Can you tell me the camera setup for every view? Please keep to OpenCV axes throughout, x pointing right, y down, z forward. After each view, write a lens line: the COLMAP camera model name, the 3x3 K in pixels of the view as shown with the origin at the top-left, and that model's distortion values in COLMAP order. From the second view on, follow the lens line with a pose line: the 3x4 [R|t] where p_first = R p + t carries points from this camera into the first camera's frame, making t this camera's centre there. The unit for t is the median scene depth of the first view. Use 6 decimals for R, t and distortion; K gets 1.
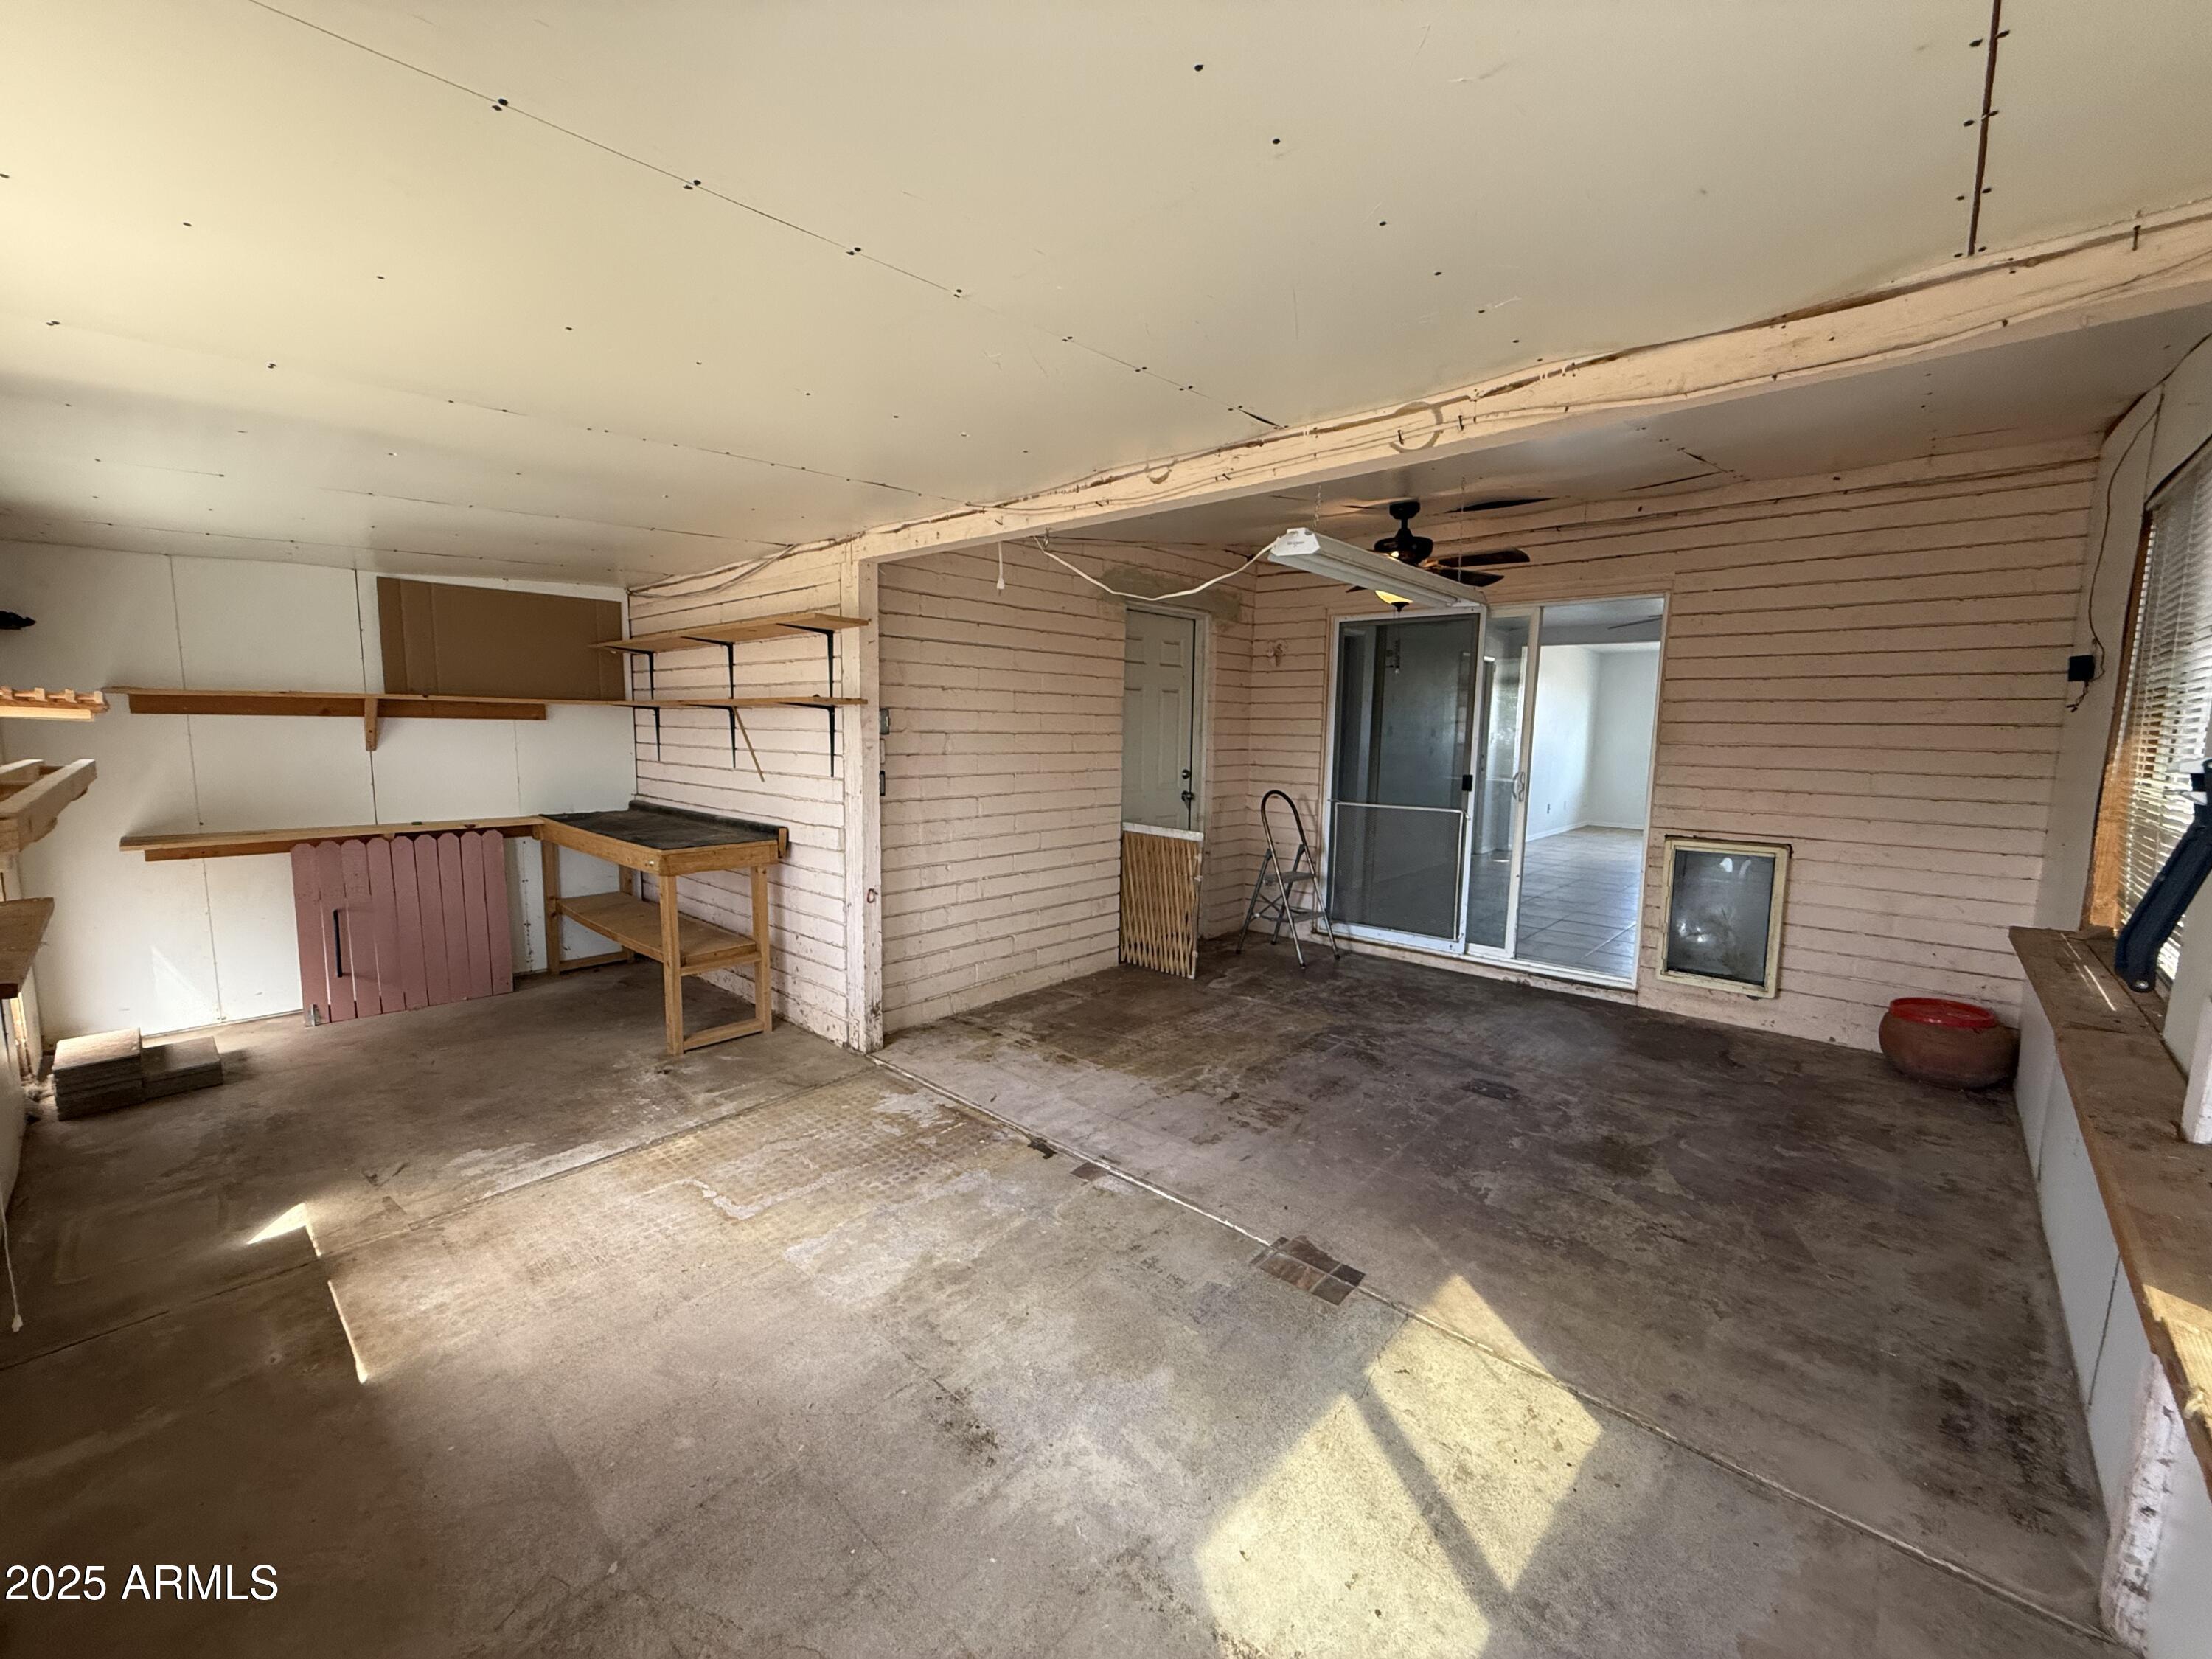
lens RADIAL K [[886.8, 0, 1100.2], [0, 886.8, 830.0], [0, 0, 1]] dist [0.001097, 0.000084]
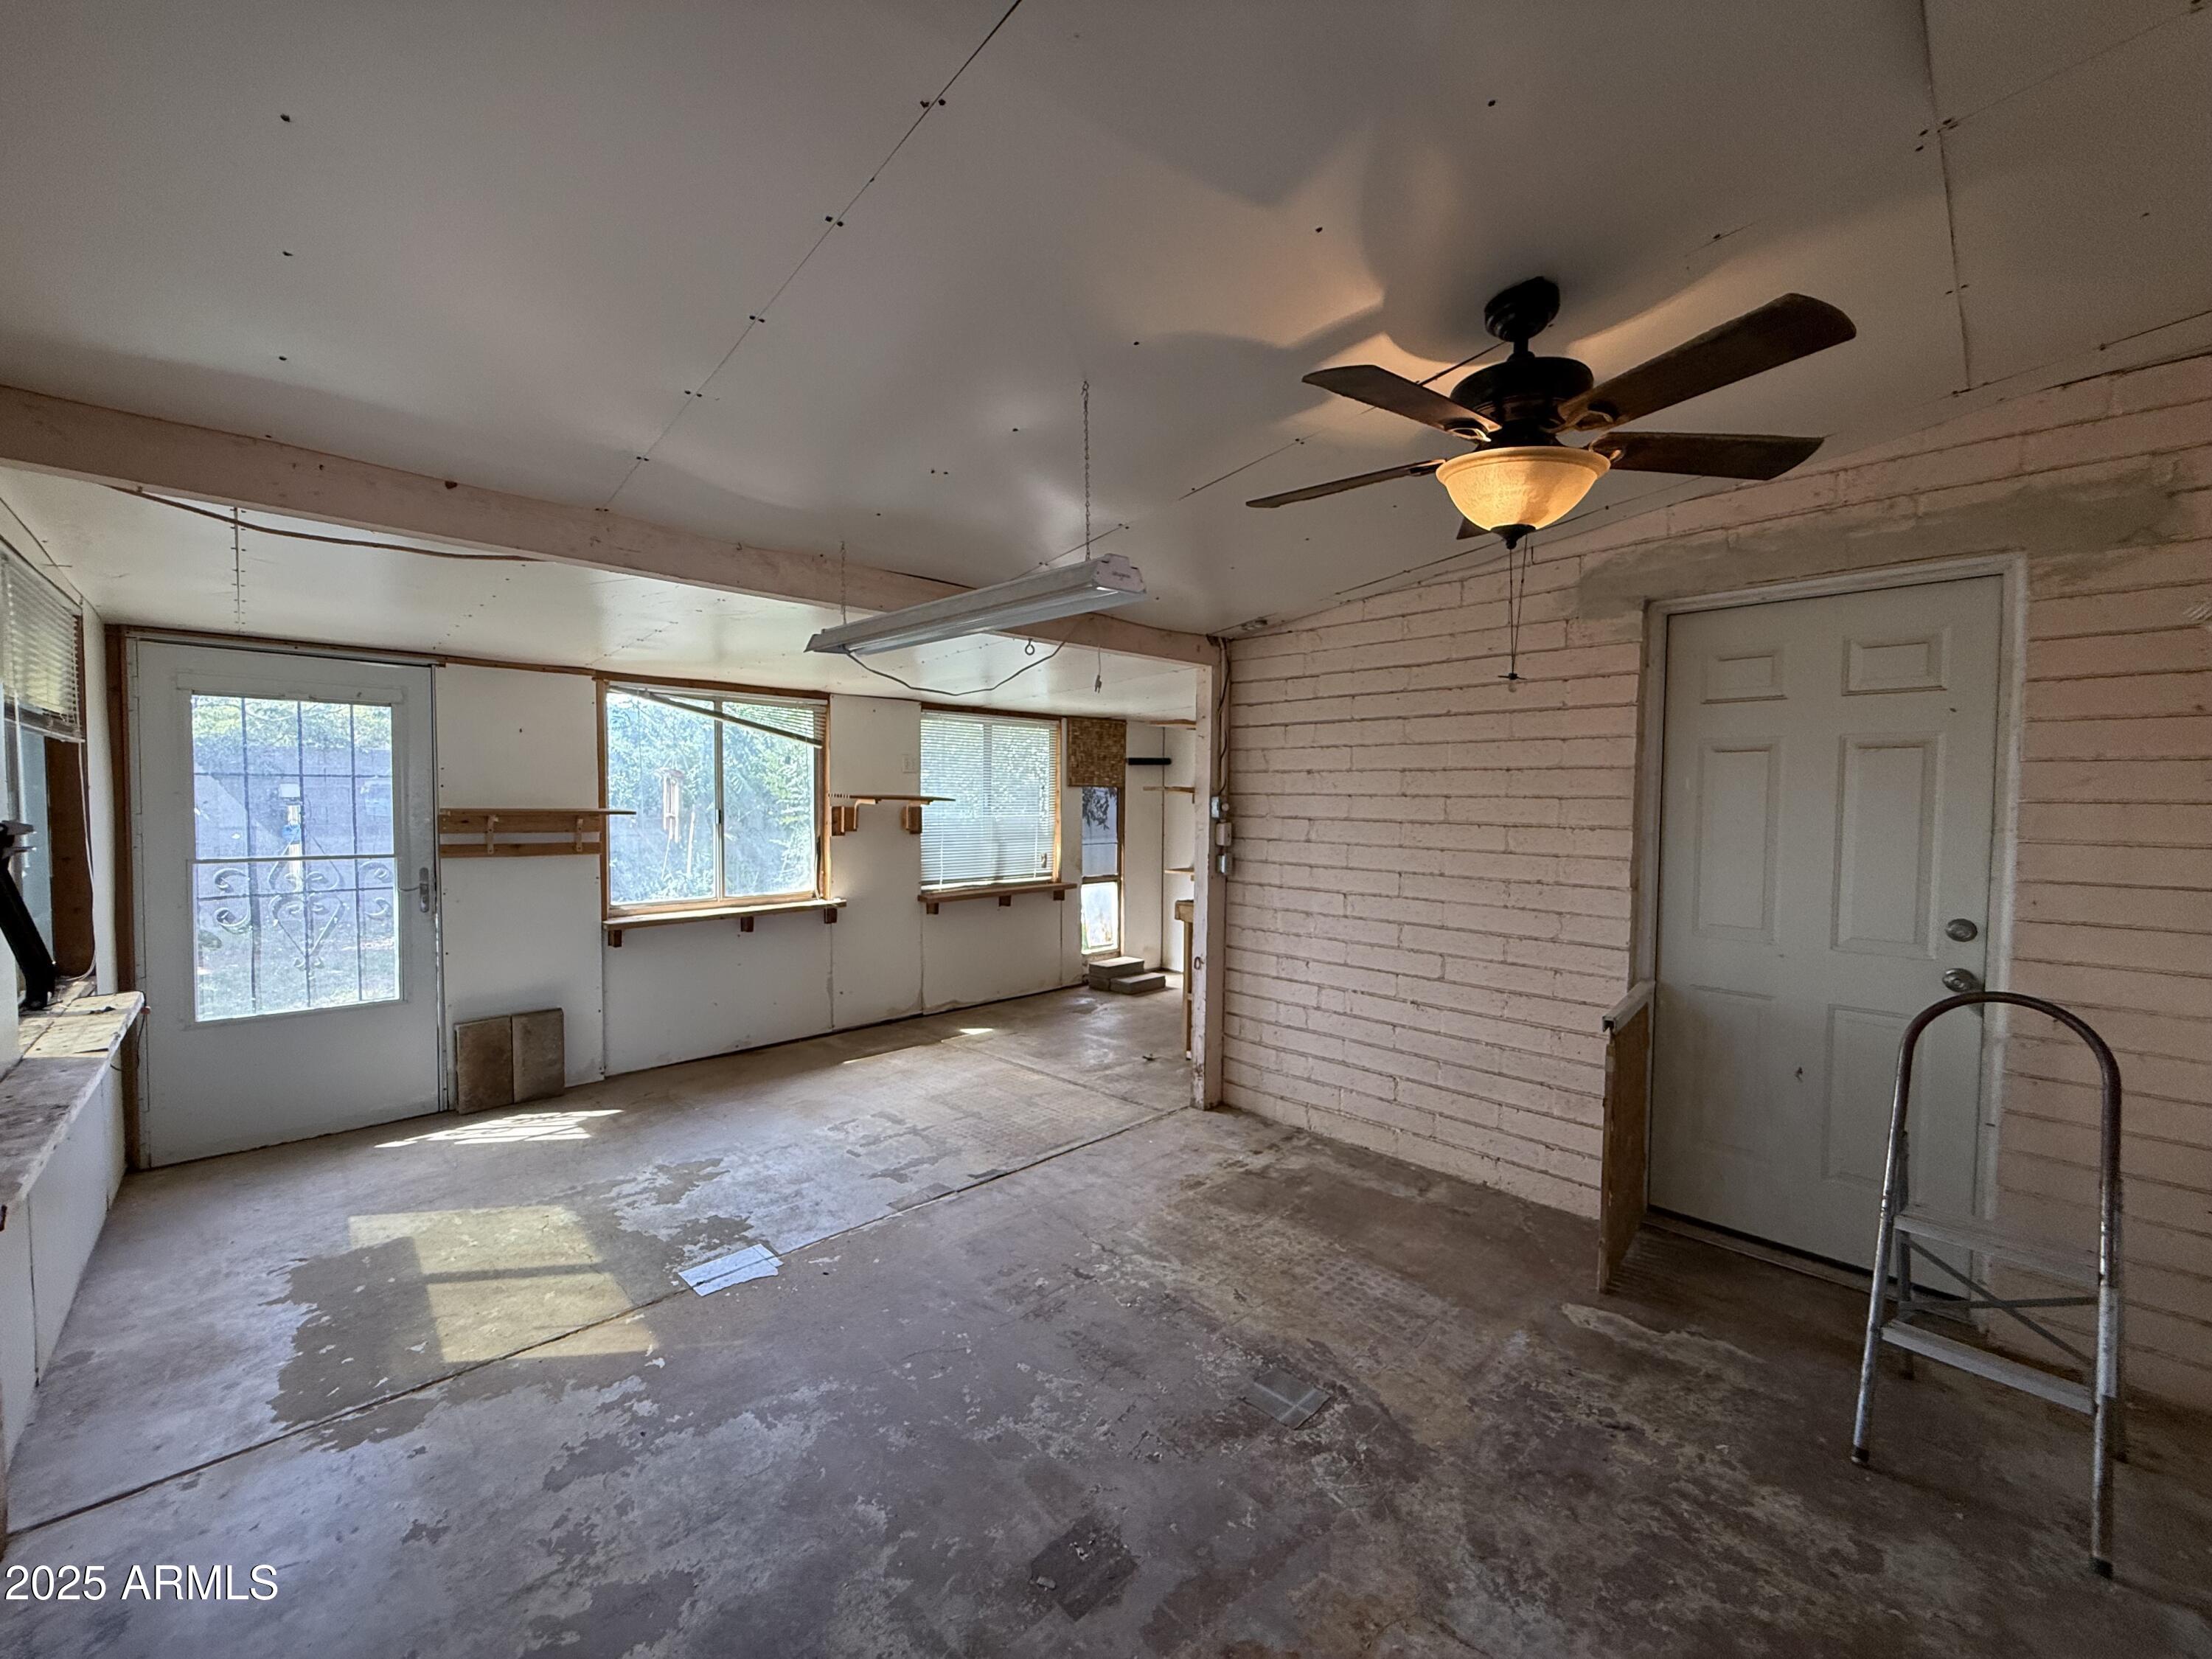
lens RADIAL K [[886.8, 0, 1101.3], [0, 886.8, 829.1], [0, 0, 1]] dist [0.001097, 0.000084]
pose [[-0.061526, 0.019599, -0.997913, 0.781918], [-0.128611, 0.991317, 0.027399, -0.097971], [0.989785, 0.130028, -0.058471, 0.850753]]
